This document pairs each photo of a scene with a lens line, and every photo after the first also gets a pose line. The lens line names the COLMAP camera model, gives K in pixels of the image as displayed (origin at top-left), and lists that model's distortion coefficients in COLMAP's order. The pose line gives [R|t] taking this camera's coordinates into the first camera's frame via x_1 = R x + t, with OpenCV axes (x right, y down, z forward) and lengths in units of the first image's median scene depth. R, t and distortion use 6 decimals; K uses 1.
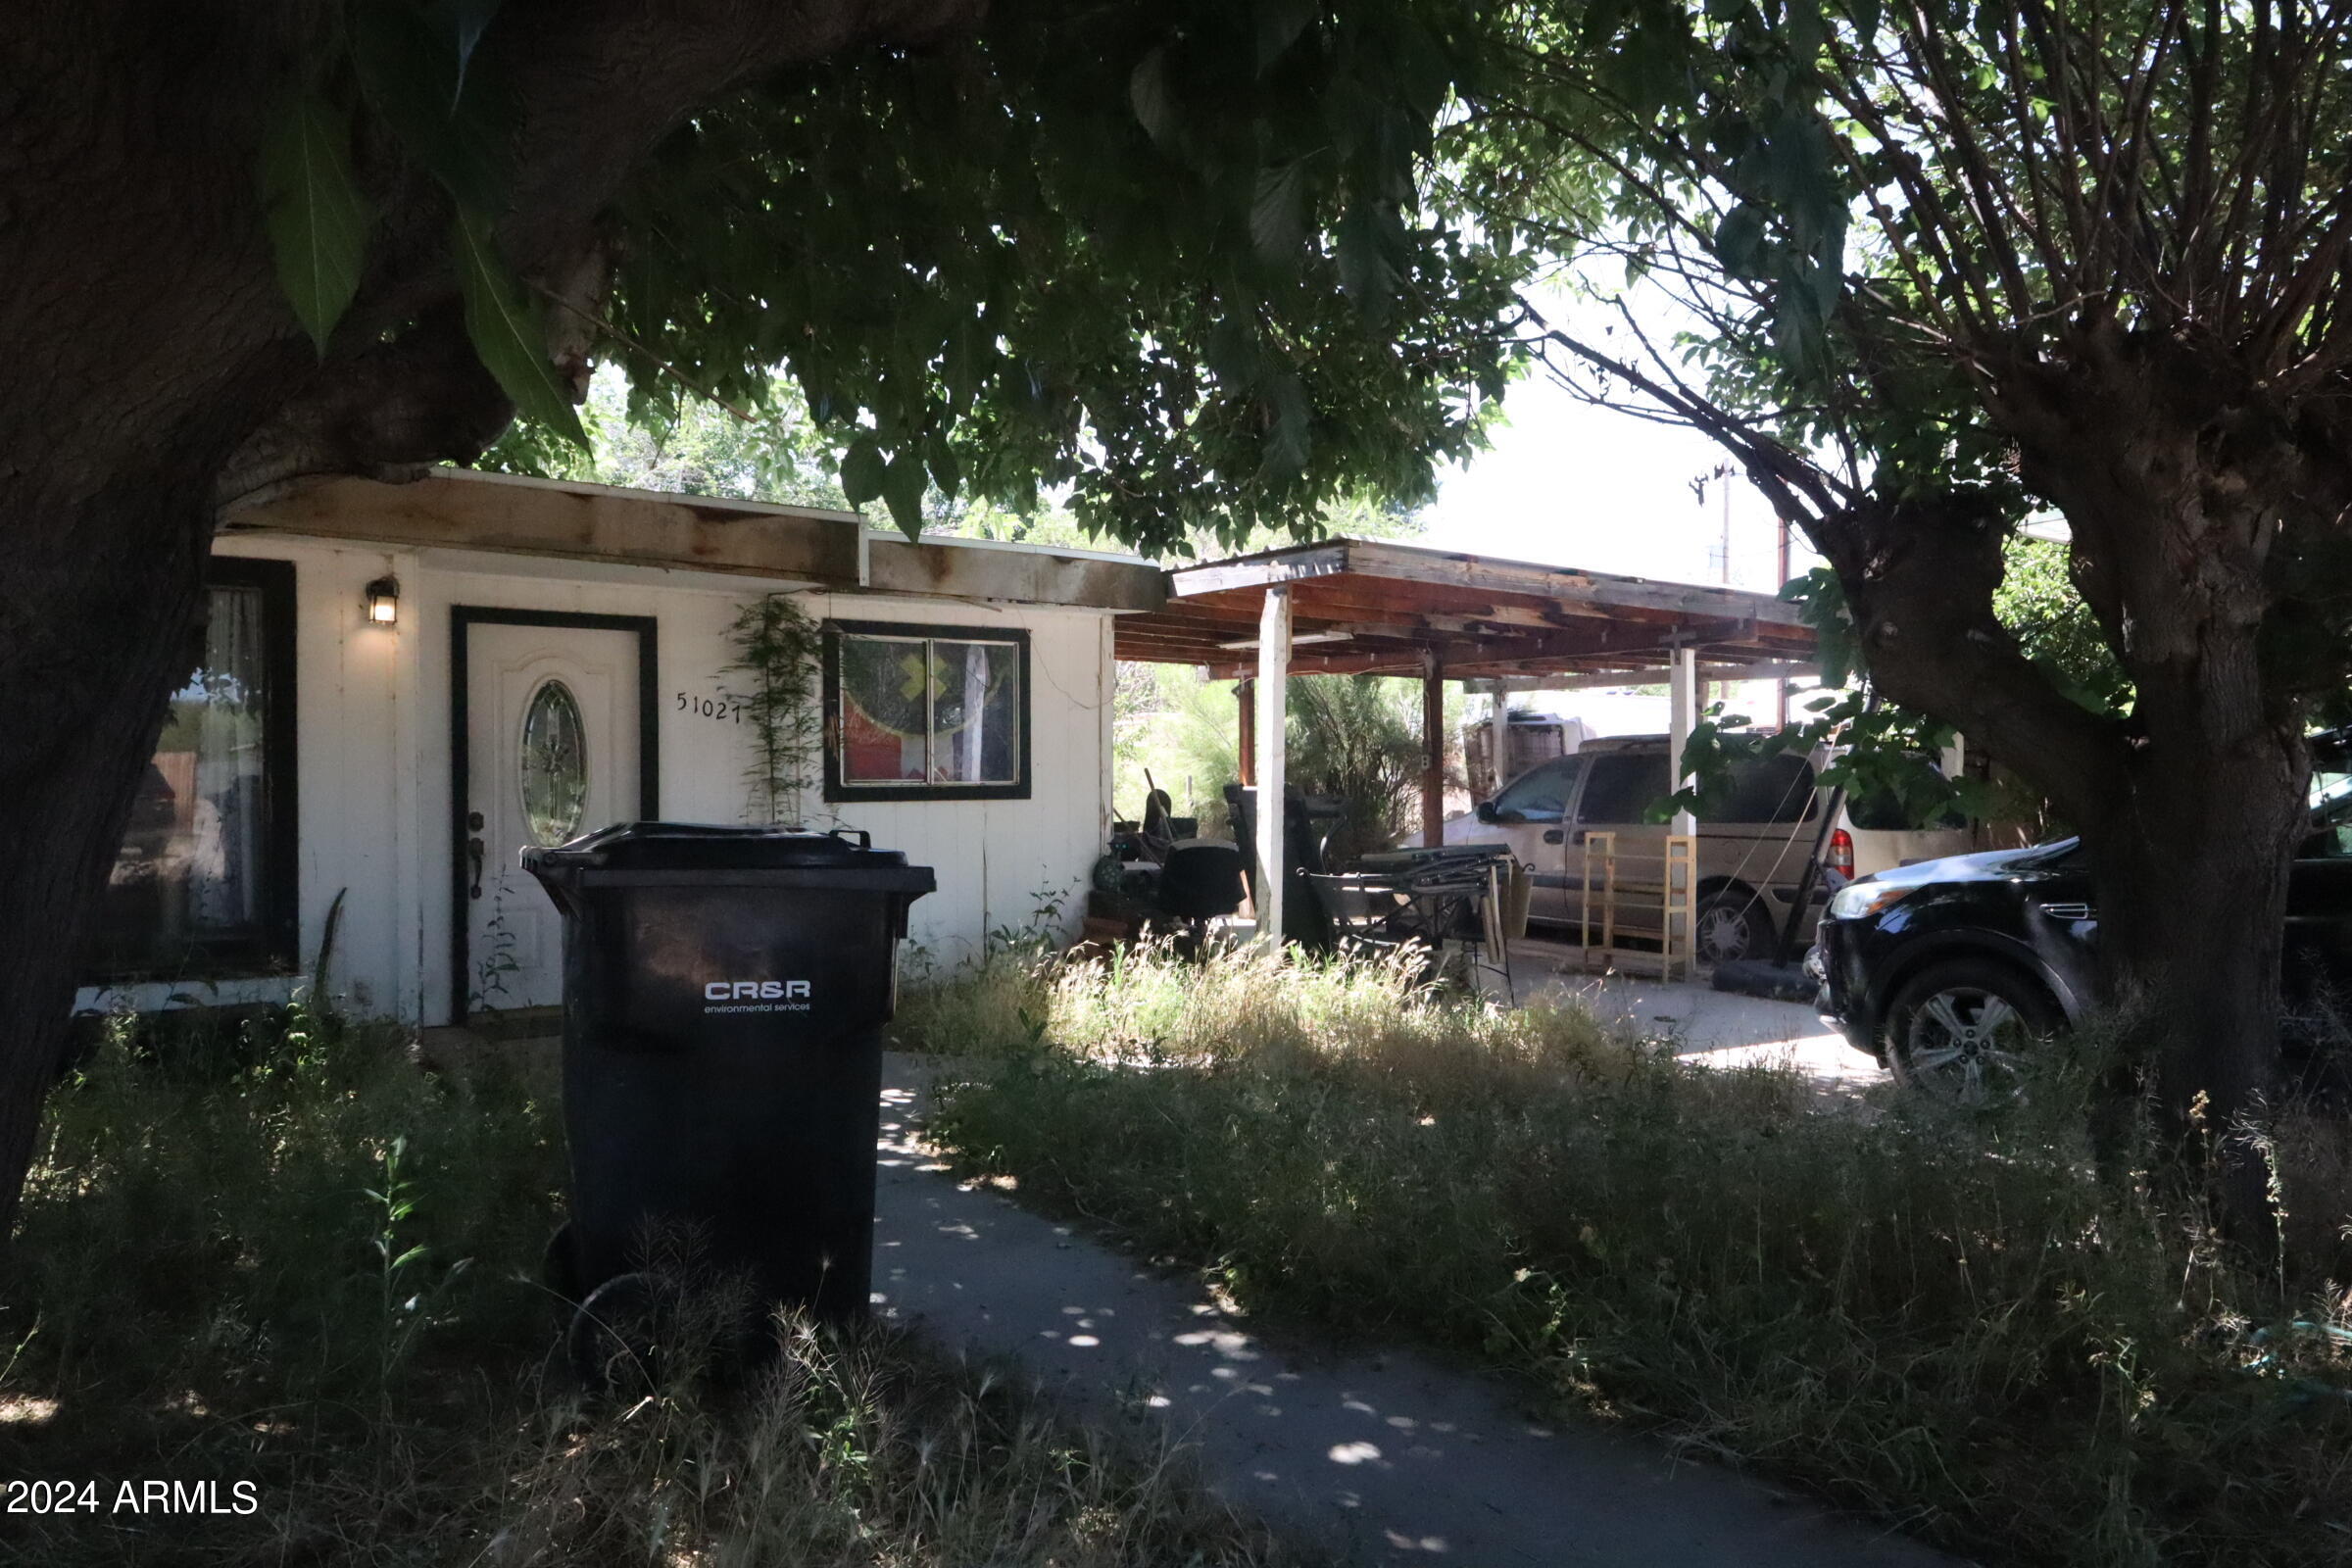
lens RADIAL K [[1580.4, 0, 1176.8], [0, 1580.4, 790.2], [0, 0, 1]] dist [-0.000567, 0.001520]
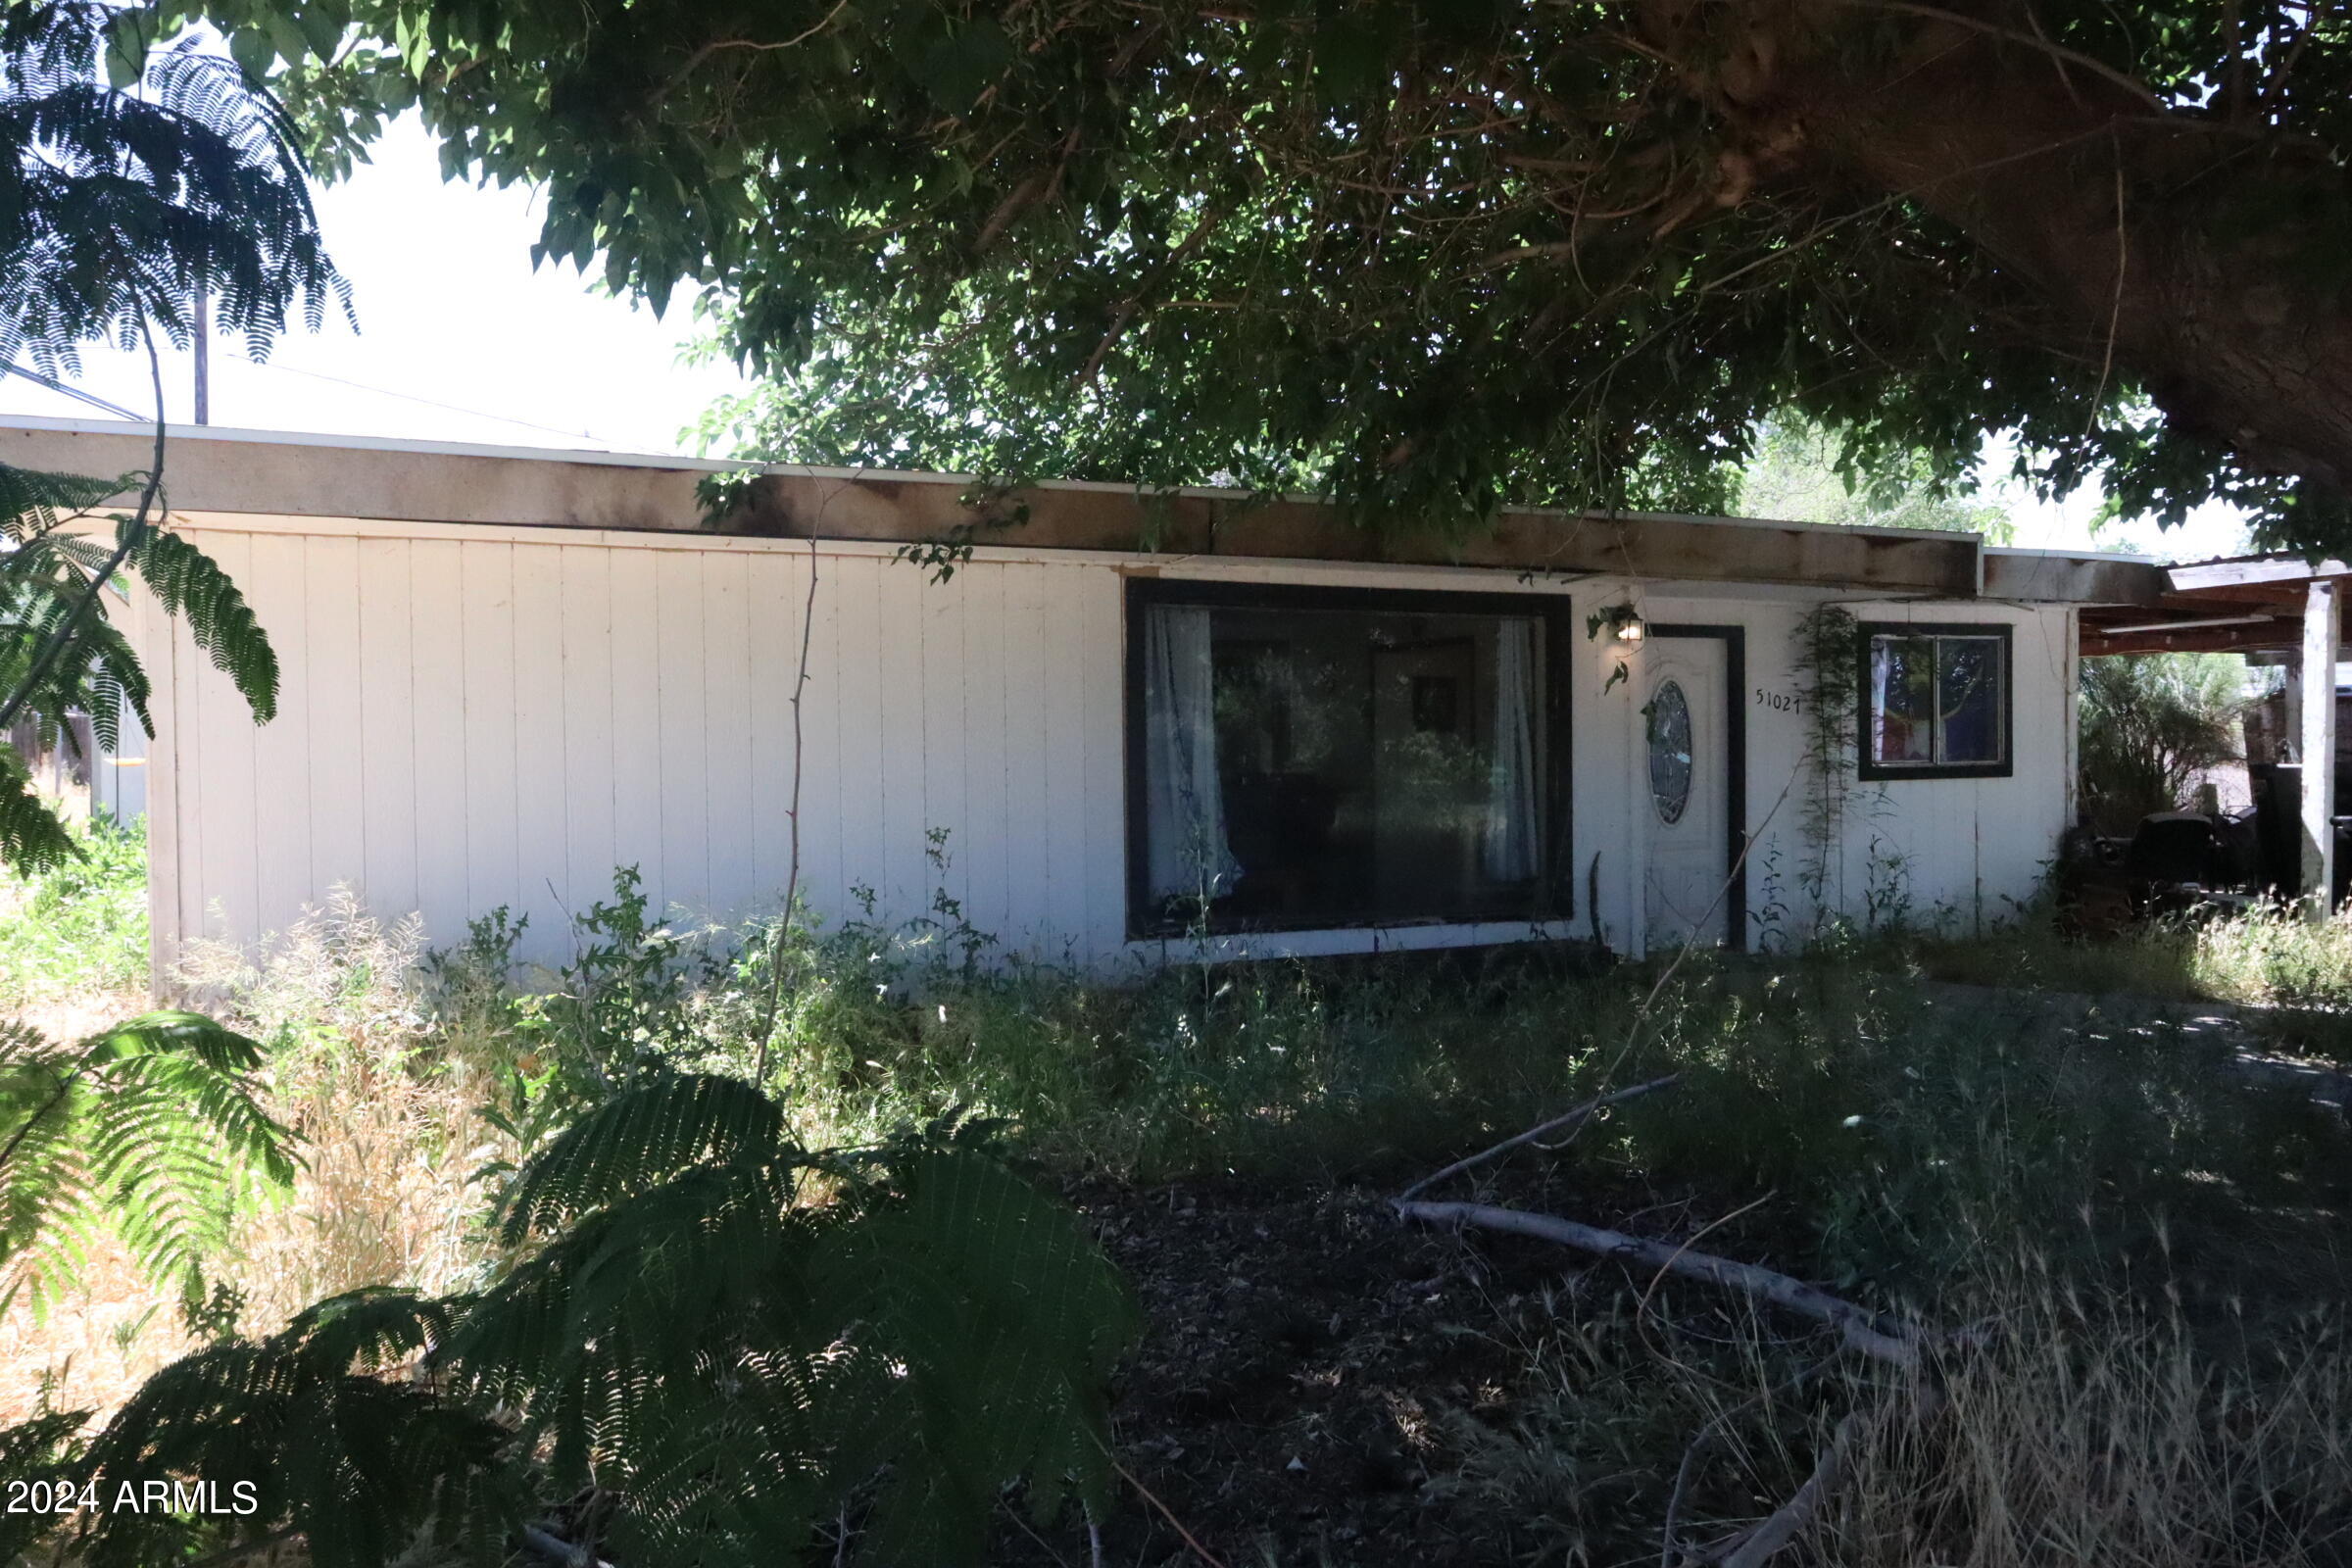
lens RADIAL K [[1580.4, 0, 1175.9], [0, 1580.4, 781.6], [0, 0, 1]] dist [-0.000567, 0.001520]
pose [[0.969634, -0.006641, -0.244472, -0.438618], [0.009018, 0.999922, 0.008607, -0.006548], [0.244395, -0.010551, 0.969618, -0.249049]]
